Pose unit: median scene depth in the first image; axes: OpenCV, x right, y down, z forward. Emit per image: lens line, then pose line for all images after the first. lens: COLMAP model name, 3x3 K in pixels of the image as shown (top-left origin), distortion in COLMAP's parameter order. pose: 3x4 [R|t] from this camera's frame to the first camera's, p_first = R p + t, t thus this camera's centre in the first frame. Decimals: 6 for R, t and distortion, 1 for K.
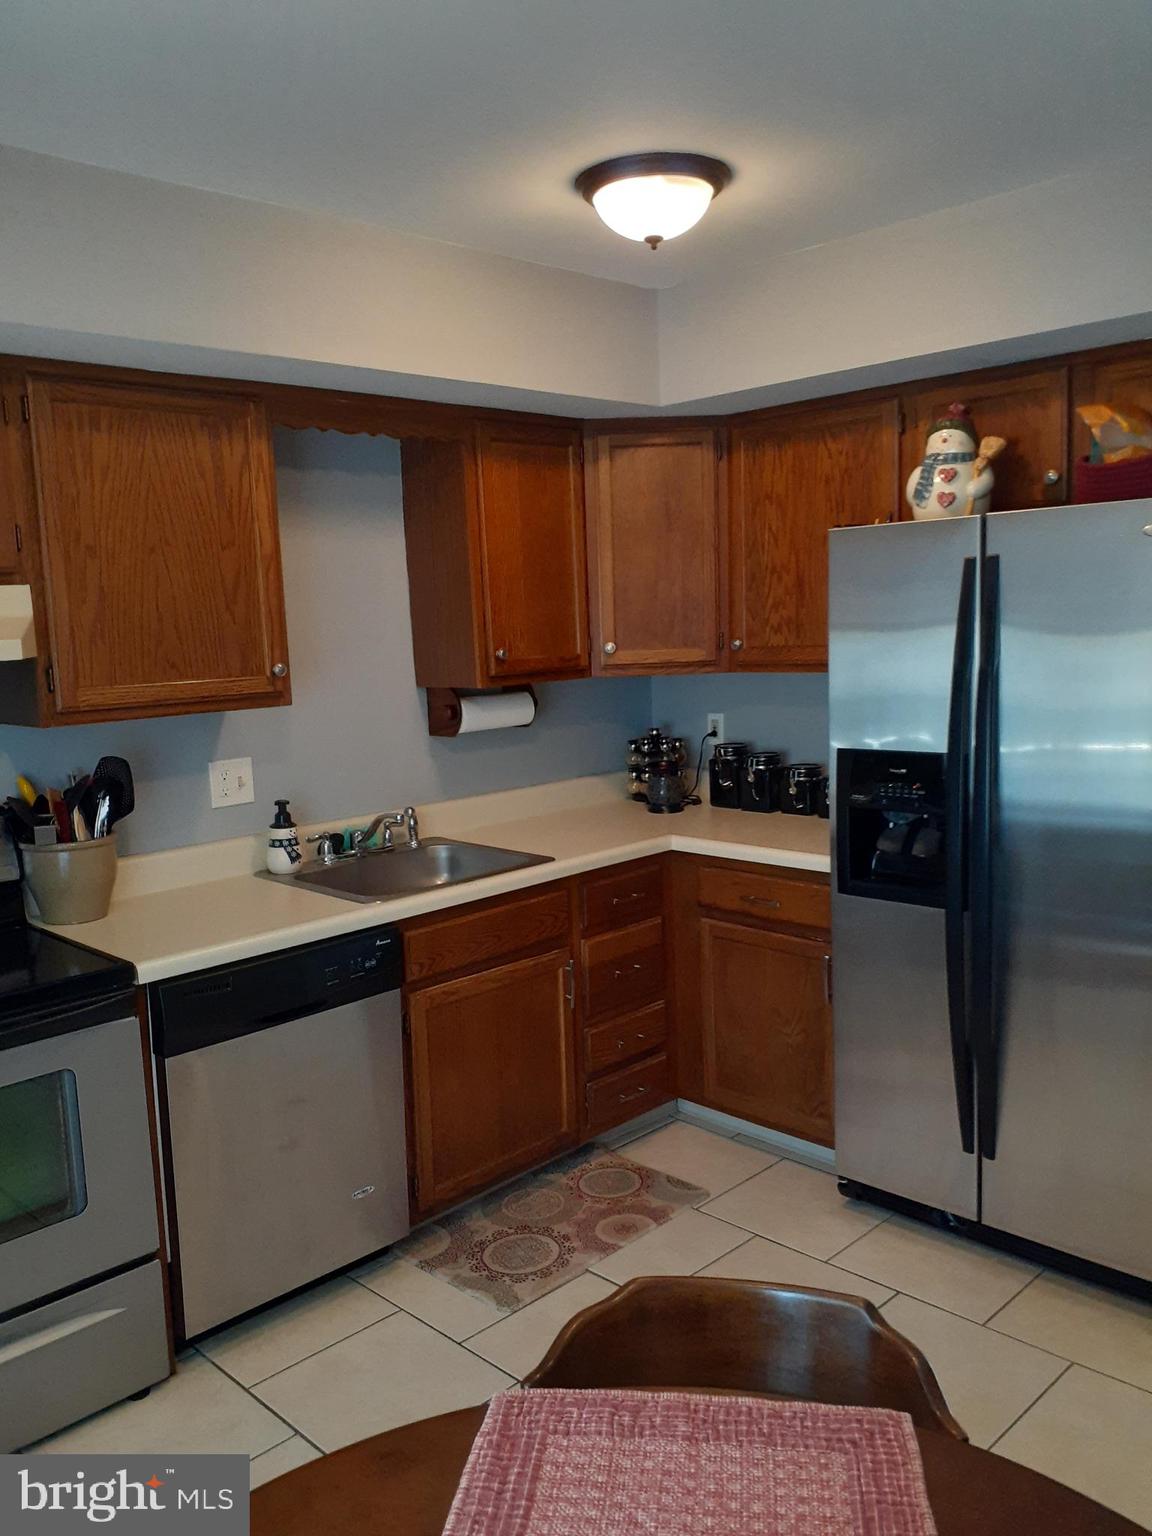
lens RADIAL K [[1242.4, 0, 569.4], [0, 1242.4, 747.9], [0, 0, 1]] dist [0.123551, -0.239273]
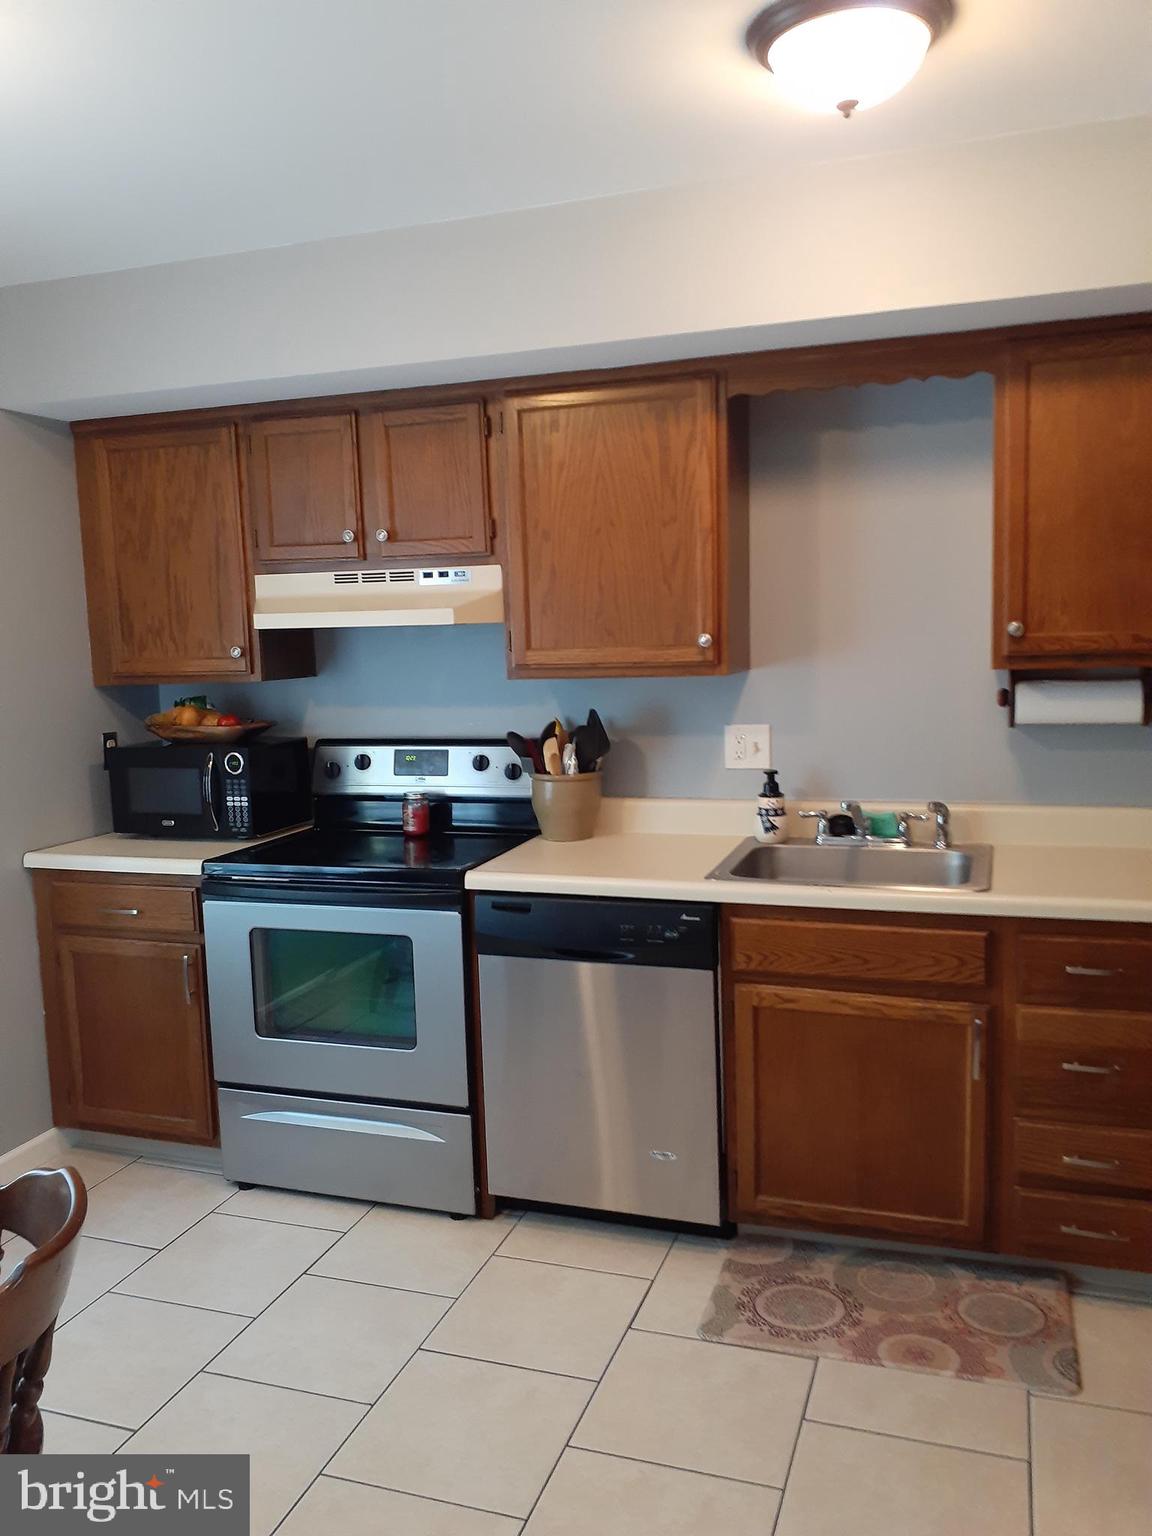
lens RADIAL K [[1242.4, 0, 569.4], [0, 1242.4, 747.9], [0, 0, 1]] dist [0.123551, -0.239273]
pose [[0.429405, 0.118188, -0.895345, 0.640909], [-0.081985, 0.992408, 0.091681, -0.058400], [0.899383, 0.034036, 0.435835, 0.451355]]
